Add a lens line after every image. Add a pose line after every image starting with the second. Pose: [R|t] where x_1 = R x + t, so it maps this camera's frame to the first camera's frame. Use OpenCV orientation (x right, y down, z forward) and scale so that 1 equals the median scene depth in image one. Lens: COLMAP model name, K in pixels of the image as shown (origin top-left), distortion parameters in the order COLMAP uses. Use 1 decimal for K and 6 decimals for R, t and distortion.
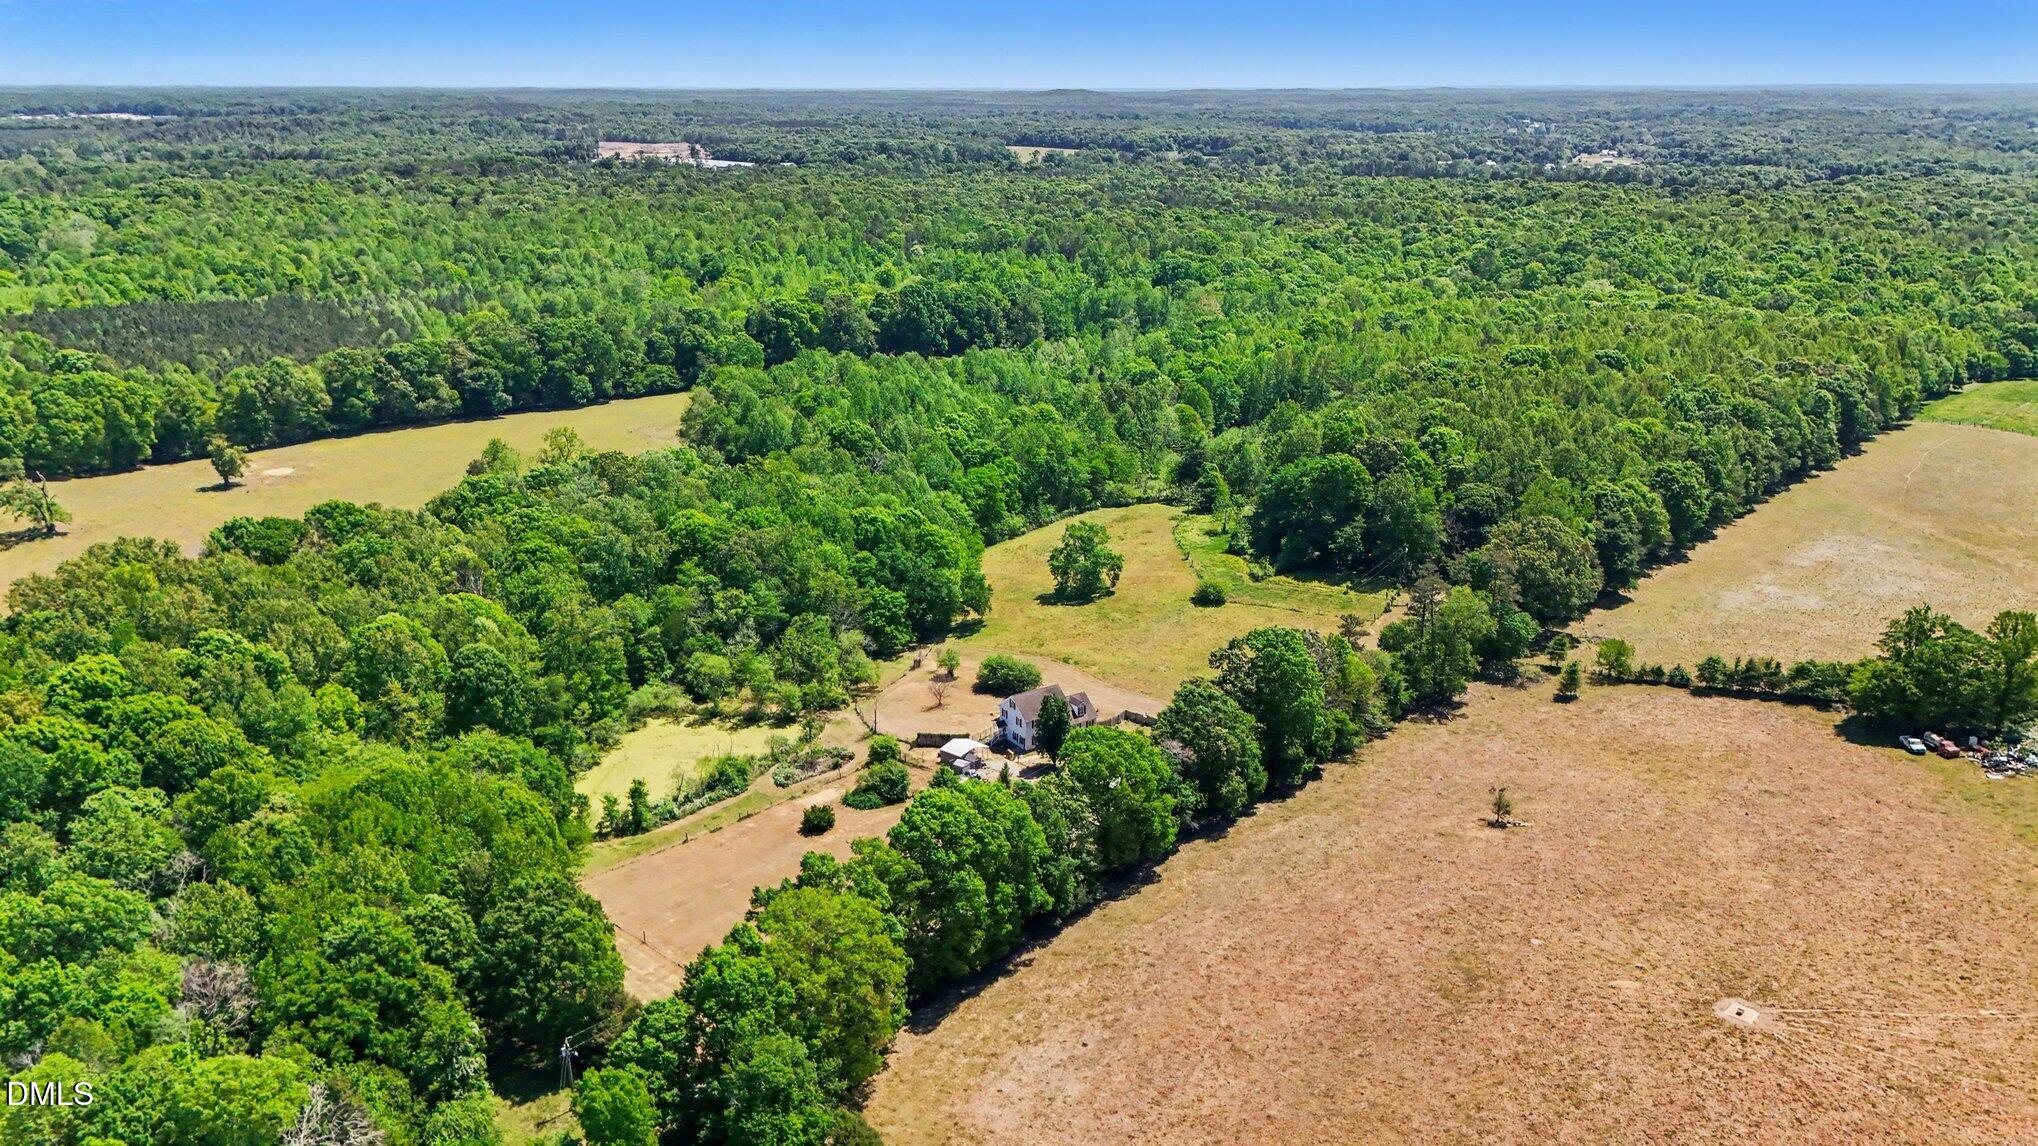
lens RADIAL K [[1416.5, 0, 1019.0], [0, 1416.5, 573.0], [0, 0, 1]] dist [0.067237, -0.057000]
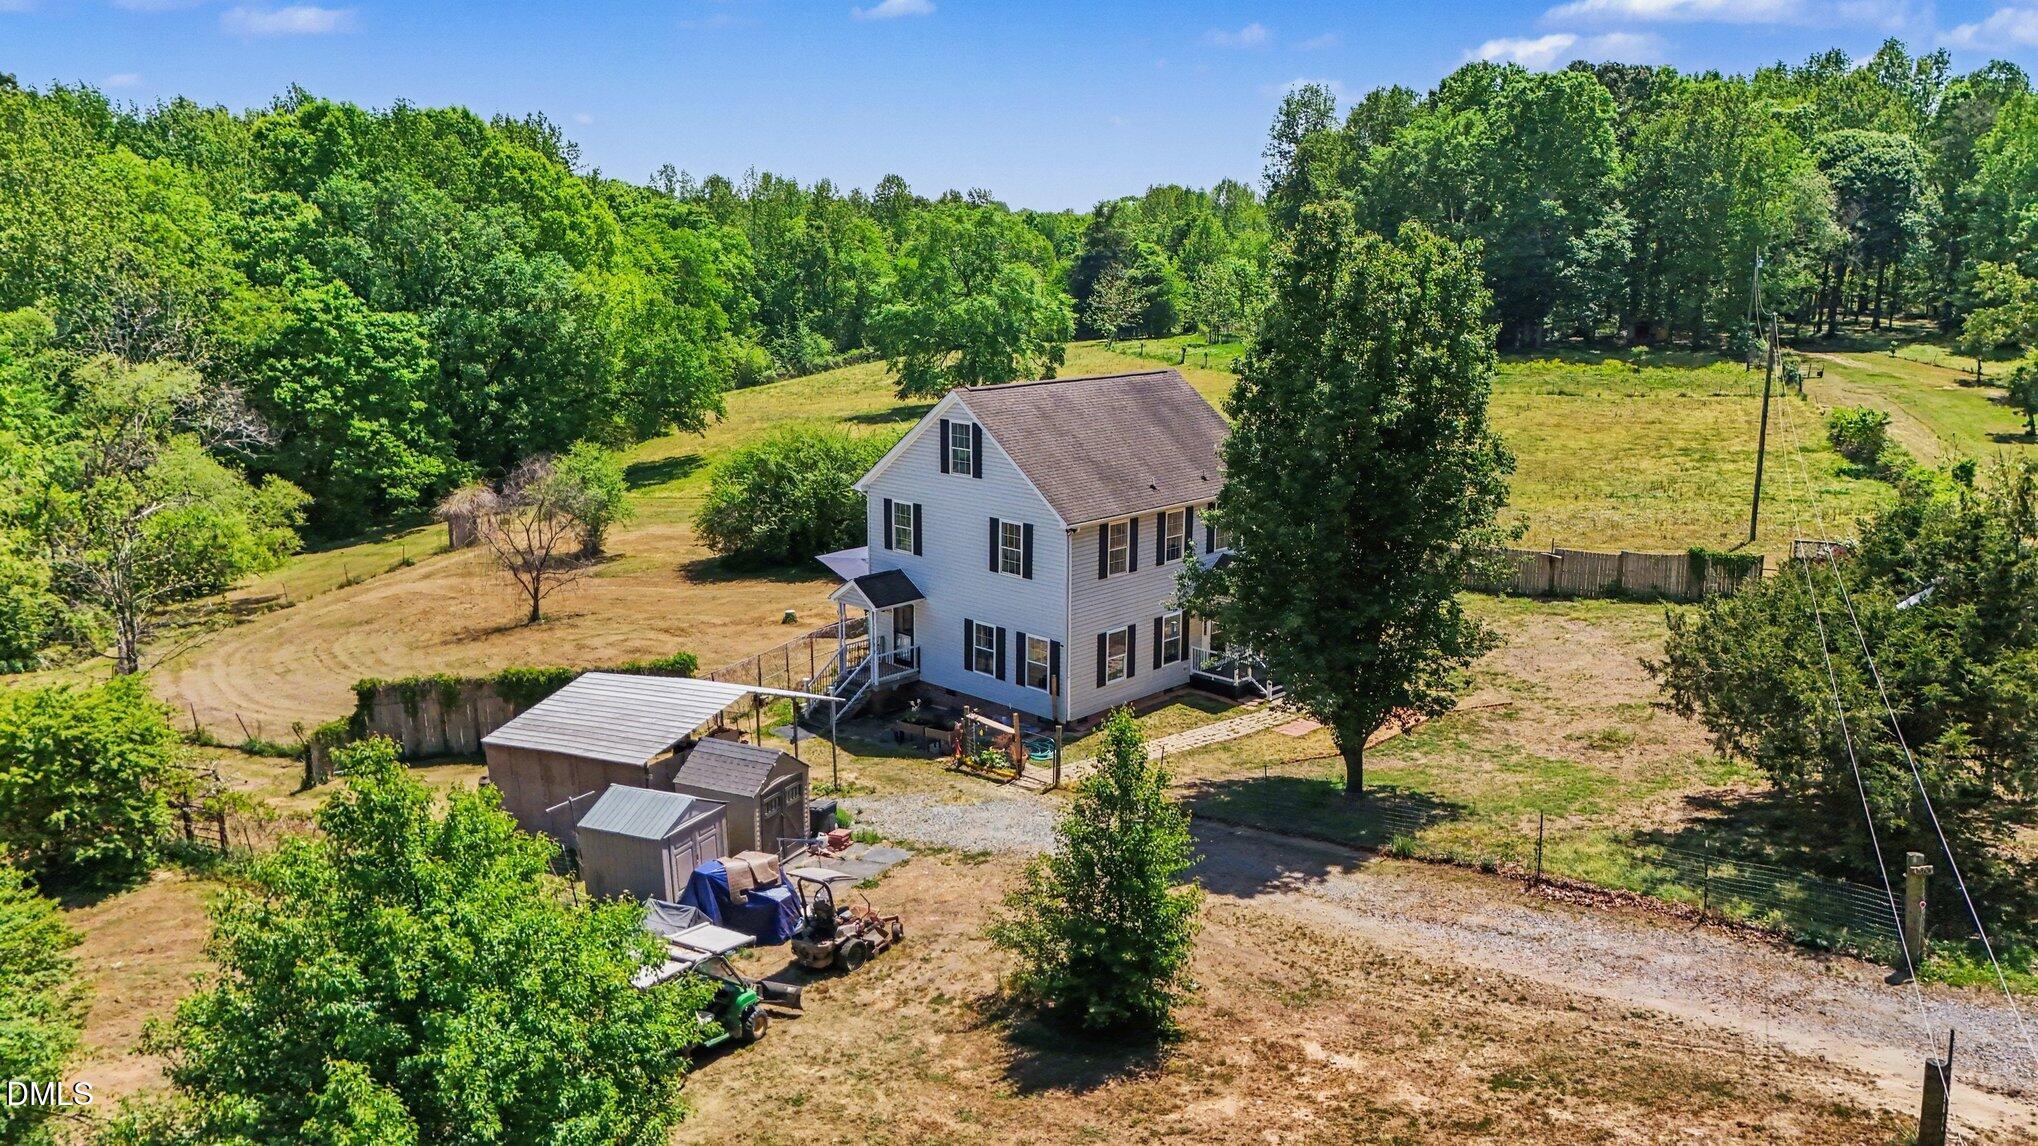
lens RADIAL K [[1416.5, 0, 1019.0], [0, 1416.5, 573.0], [0, 0, 1]] dist [0.067237, -0.057000]
pose [[0.974392, -0.033668, 0.222323, -0.029250], [0.054304, 0.994695, -0.087370, 0.101752], [-0.218202, 0.097206, 0.971050, 0.704976]]
